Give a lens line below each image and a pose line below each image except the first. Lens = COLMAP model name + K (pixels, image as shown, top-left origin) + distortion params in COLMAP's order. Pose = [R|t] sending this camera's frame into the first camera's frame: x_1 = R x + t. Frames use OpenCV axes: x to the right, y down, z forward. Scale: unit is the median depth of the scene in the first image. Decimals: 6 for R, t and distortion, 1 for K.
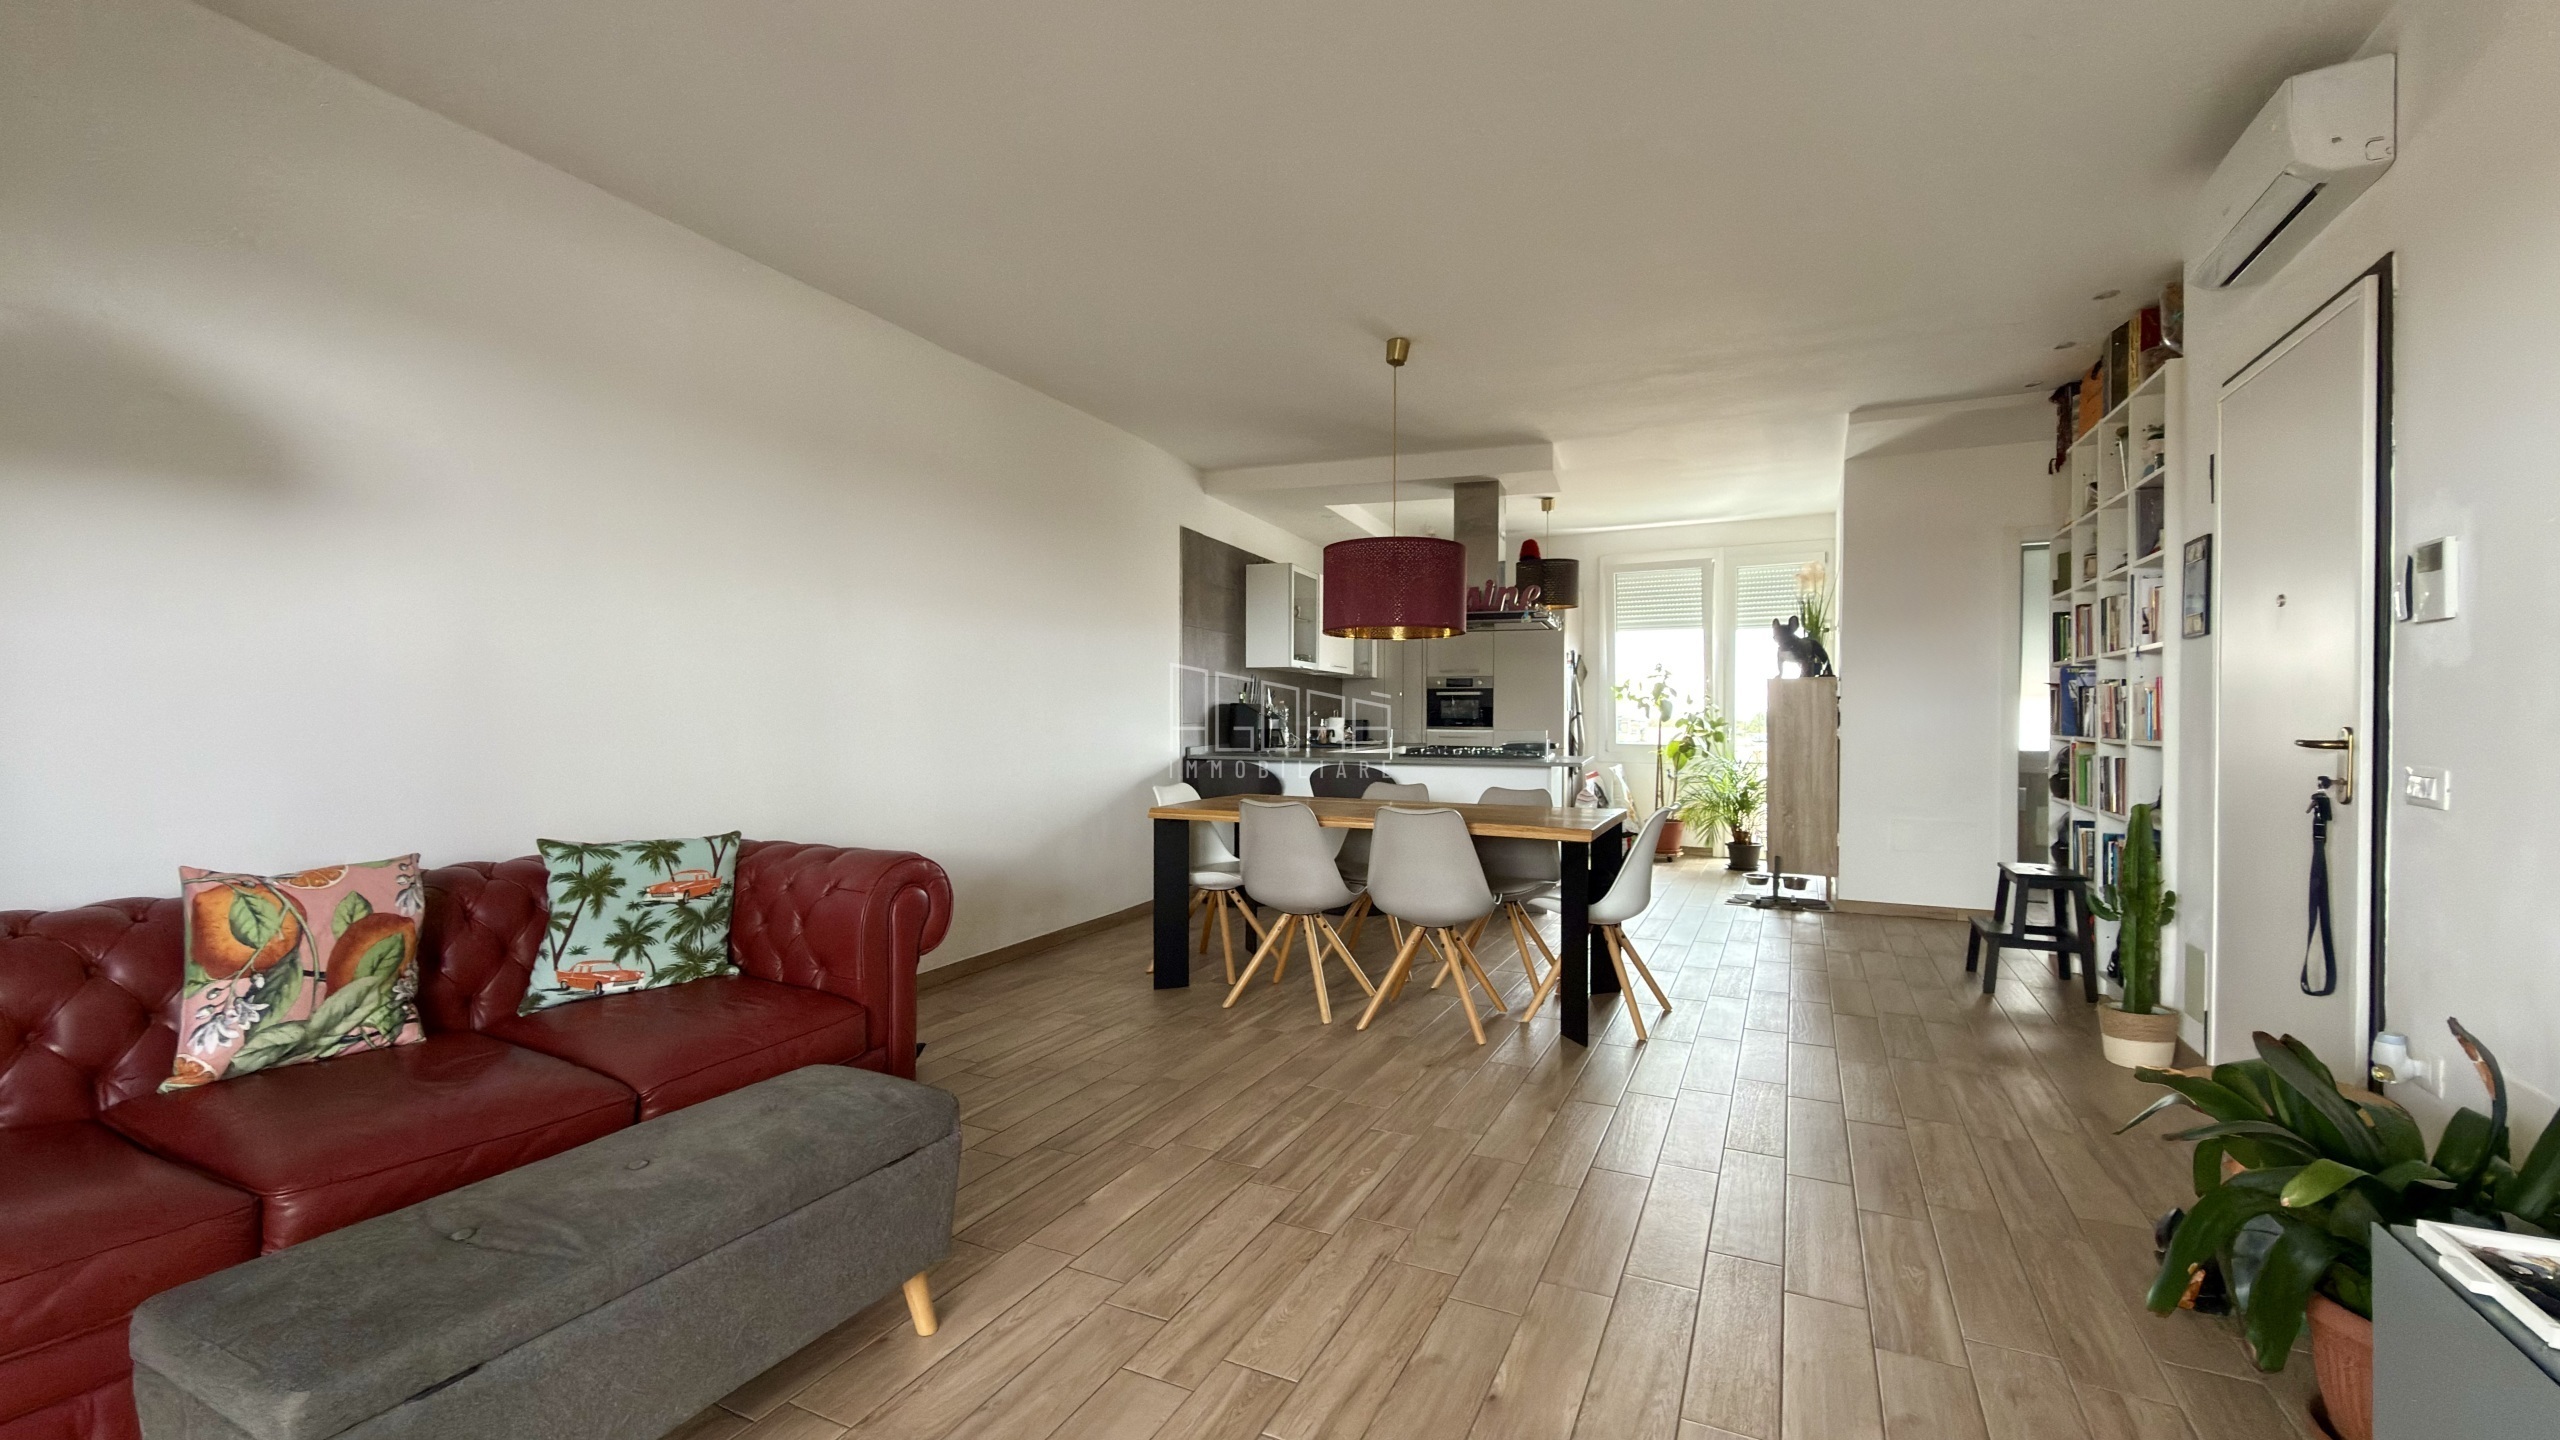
lens RADIAL K [[1027.2, 0, 1289.3], [0, 1027.2, 724.2], [0, 0, 1]] dist [-0.000220, -0.000001]
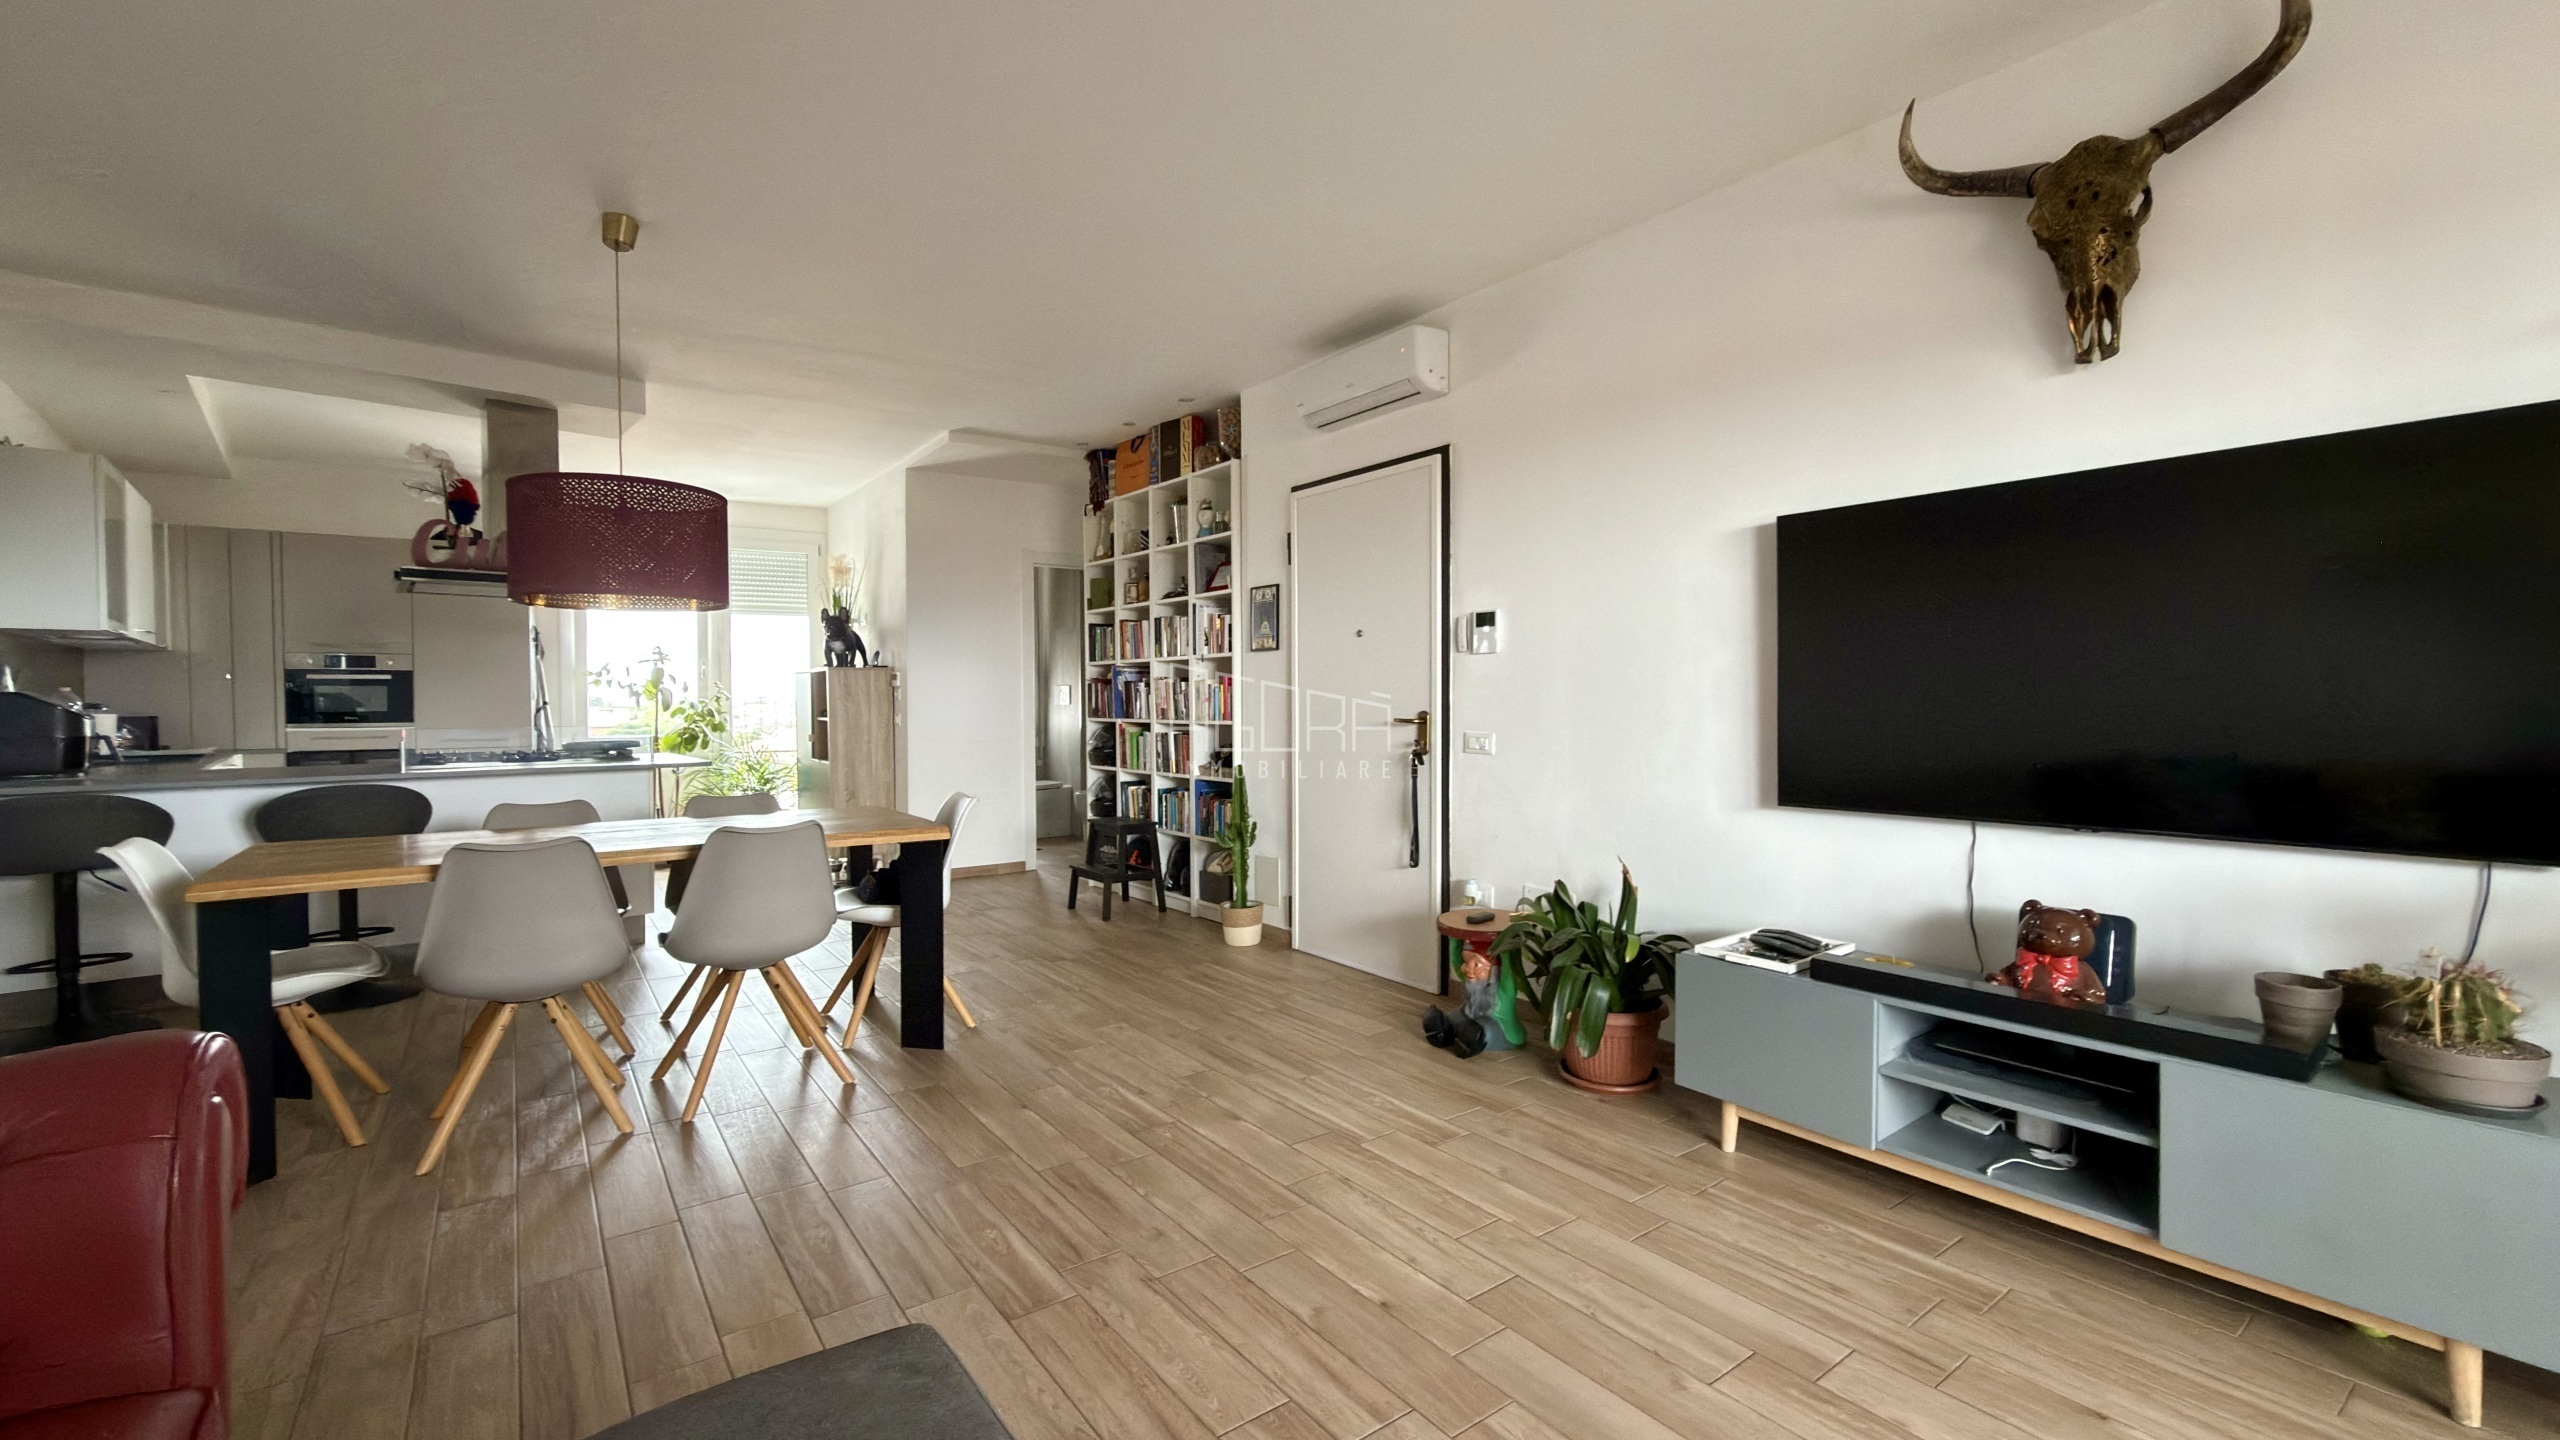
lens RADIAL K [[1014.5, 0, 1280.0], [0, 1014.5, 720.0], [0, 0, 1]] dist [-0.002538, -0.000160]
pose [[0.481360, -0.022314, 0.876239, -0.329171], [0.013227, 0.999747, 0.018193, -0.008777], [-0.876423, 0.002833, 0.481533, 0.217034]]
